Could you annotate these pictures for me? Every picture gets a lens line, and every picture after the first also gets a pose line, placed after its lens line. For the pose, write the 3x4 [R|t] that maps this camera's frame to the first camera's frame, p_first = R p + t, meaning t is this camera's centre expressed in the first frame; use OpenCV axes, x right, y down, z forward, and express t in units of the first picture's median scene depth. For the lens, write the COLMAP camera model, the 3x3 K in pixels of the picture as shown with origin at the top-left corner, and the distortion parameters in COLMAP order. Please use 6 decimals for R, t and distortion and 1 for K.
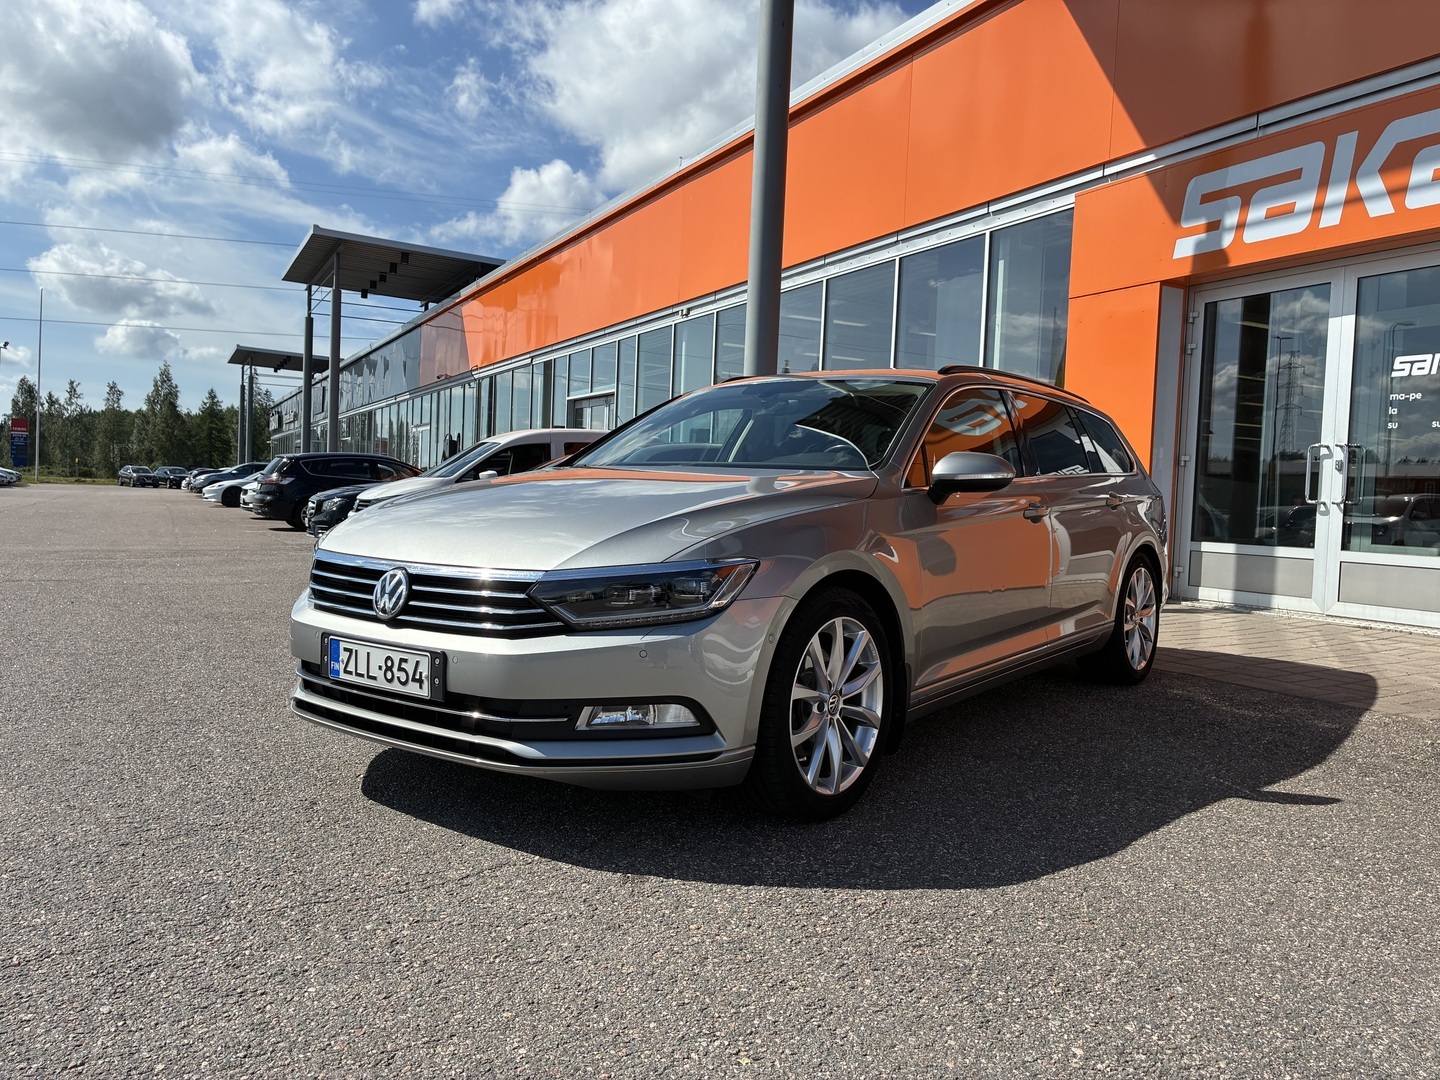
lens RADIAL K [[1088.8, 0, 720.0], [0, 1088.8, 540.0], [0, 0, 1]] dist [0.000536, -0.002883]
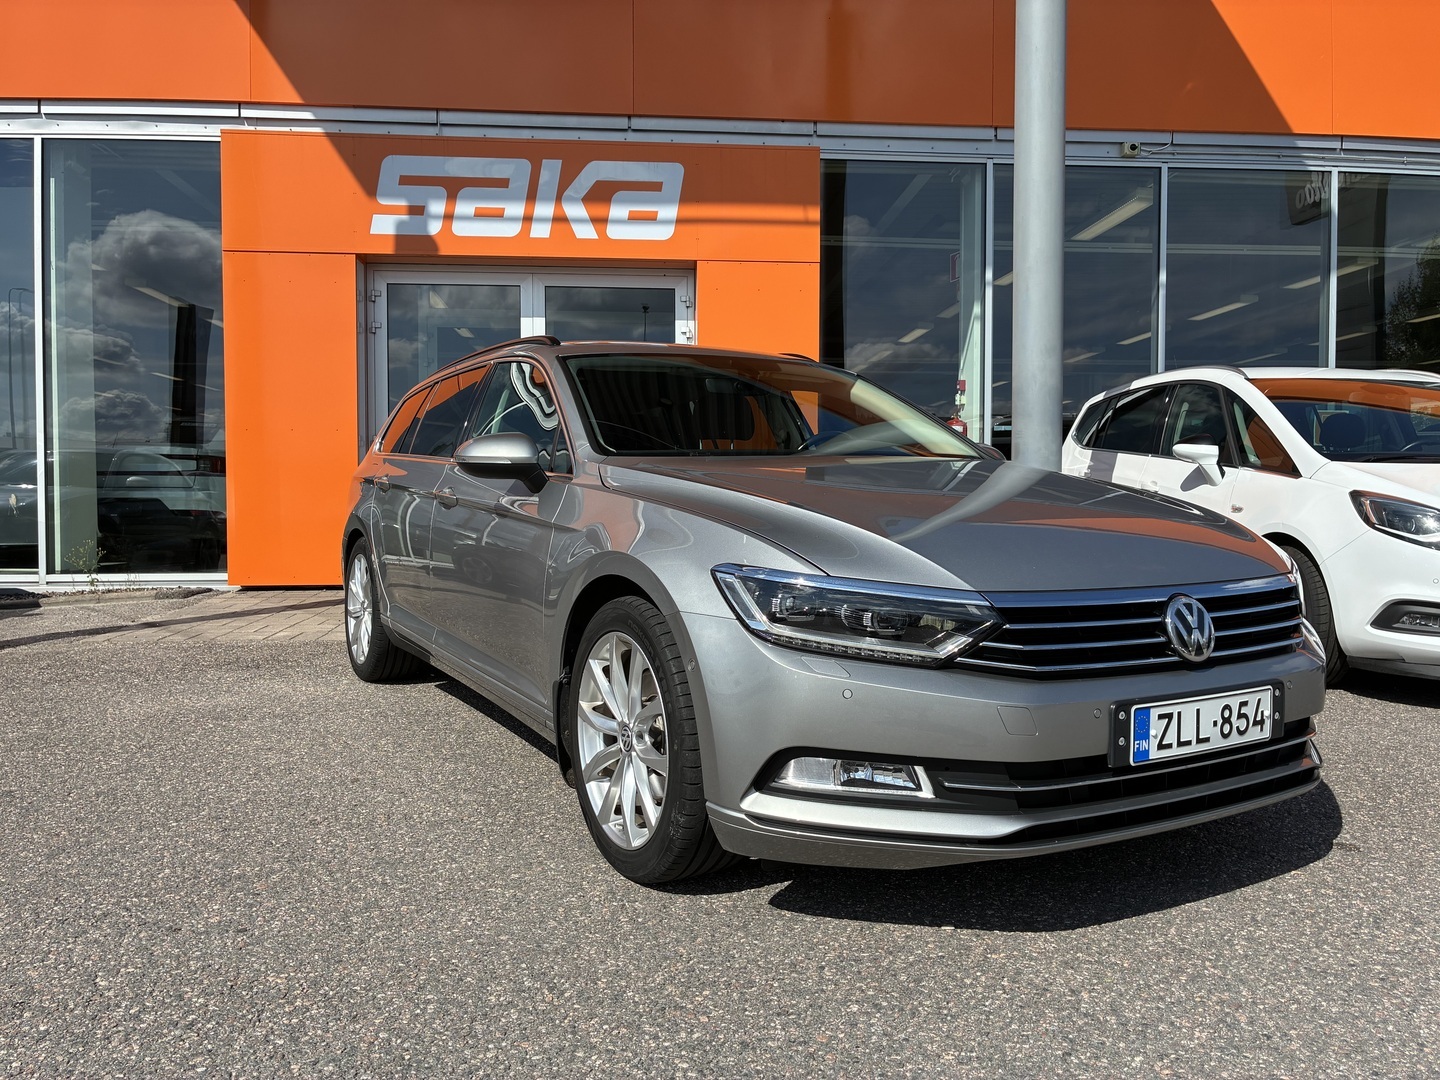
lens RADIAL K [[1099.4, 0, 720.0], [0, 1099.4, 540.0], [0, 0, 1]] dist [0.002617, -0.002580]
pose [[0.387663, -0.072358, 0.918957, -0.448556], [0.052327, 0.997034, 0.056431, -0.029042], [-0.920315, 0.026210, 0.390300, 0.394174]]
